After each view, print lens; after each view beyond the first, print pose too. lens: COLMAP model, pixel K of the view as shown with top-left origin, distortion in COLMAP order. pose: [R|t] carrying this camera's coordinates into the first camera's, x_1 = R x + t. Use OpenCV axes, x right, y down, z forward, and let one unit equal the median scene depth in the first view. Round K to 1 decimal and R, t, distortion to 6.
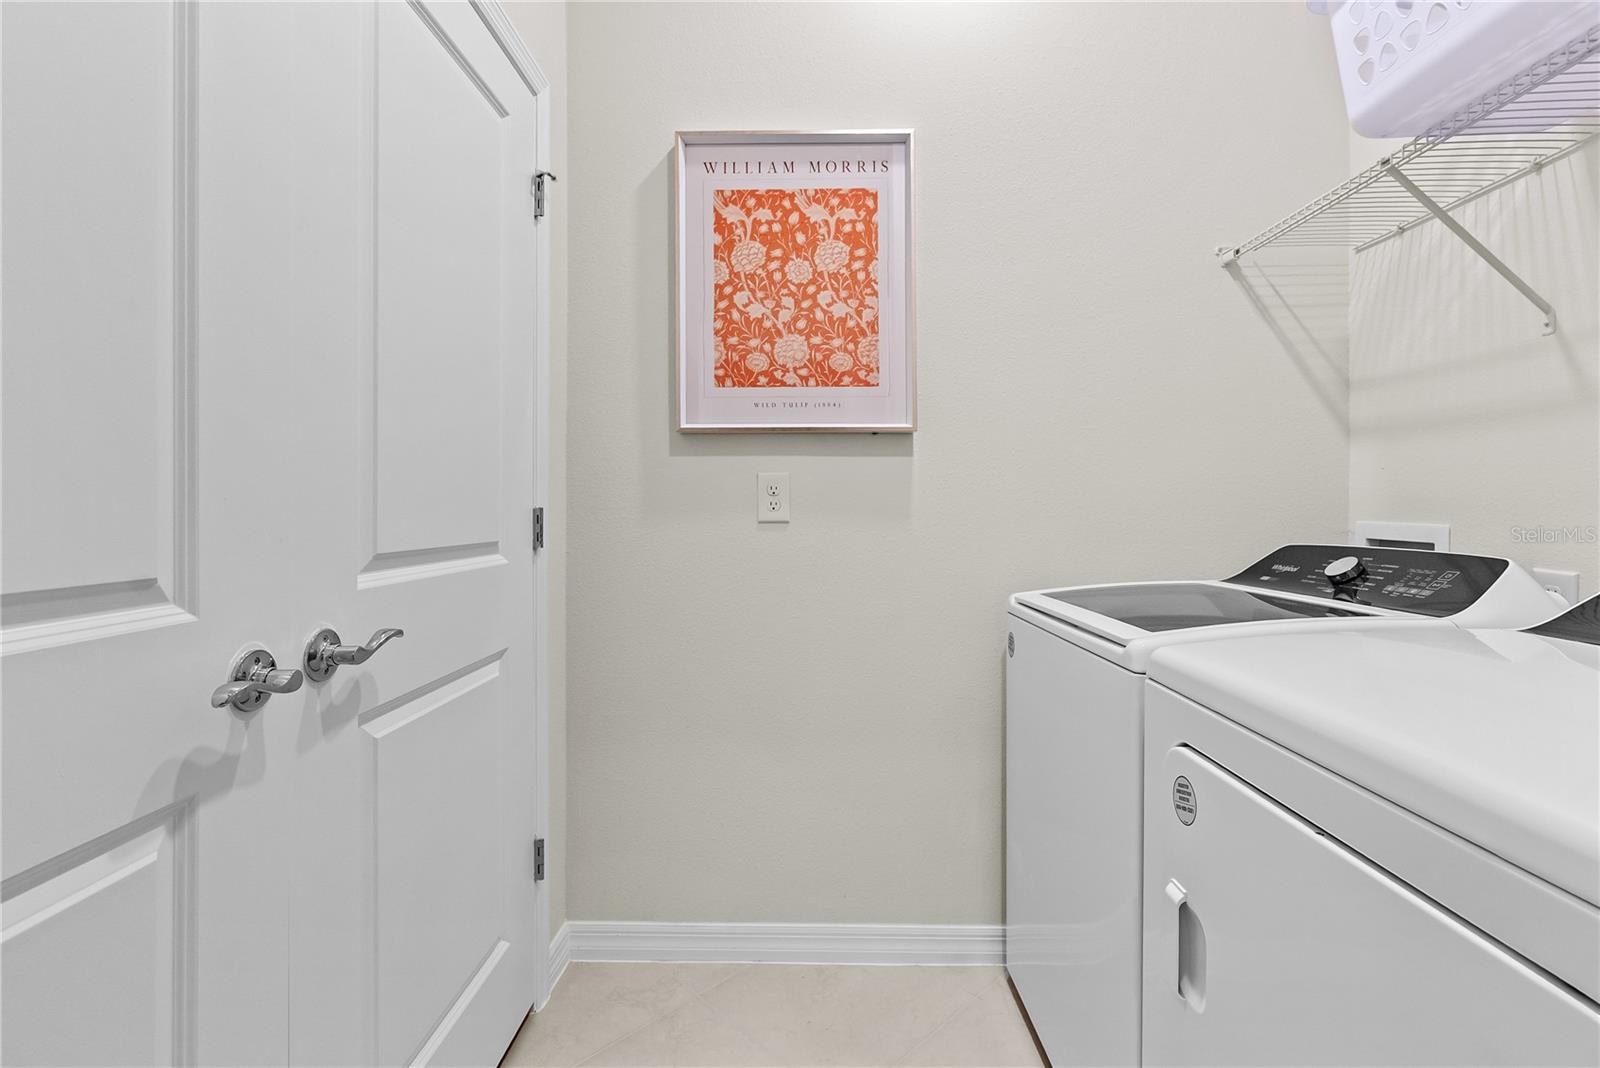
lens RADIAL K [[735.8, 0, 794.5], [0, 735.8, 513.5], [0, 0, 1]] dist [-0.012399, 0.004673]
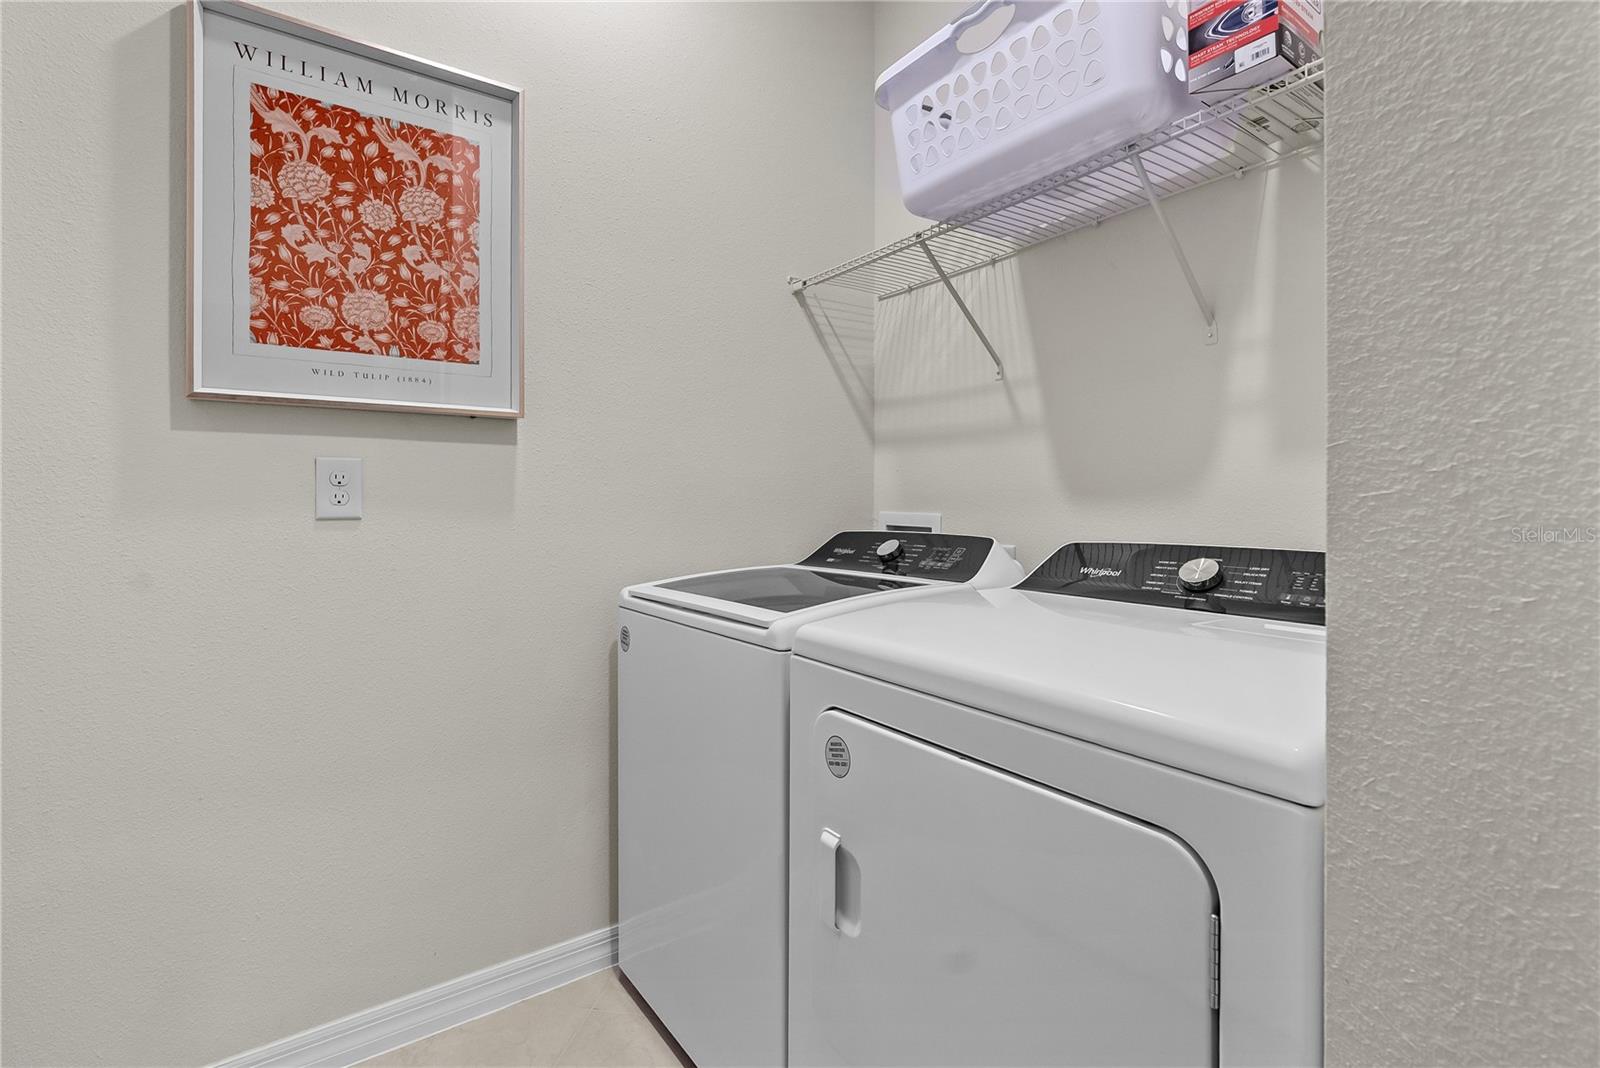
lens RADIAL K [[735.8, 0, 805.1], [0, 735.8, 501.9], [0, 0, 1]] dist [-0.012399, 0.004673]
pose [[0.802694, -0.001101, 0.596390, -0.100185], [0.004896, 0.999977, -0.004743, -0.000793], [-0.596370, 0.006727, 0.802681, 0.054591]]
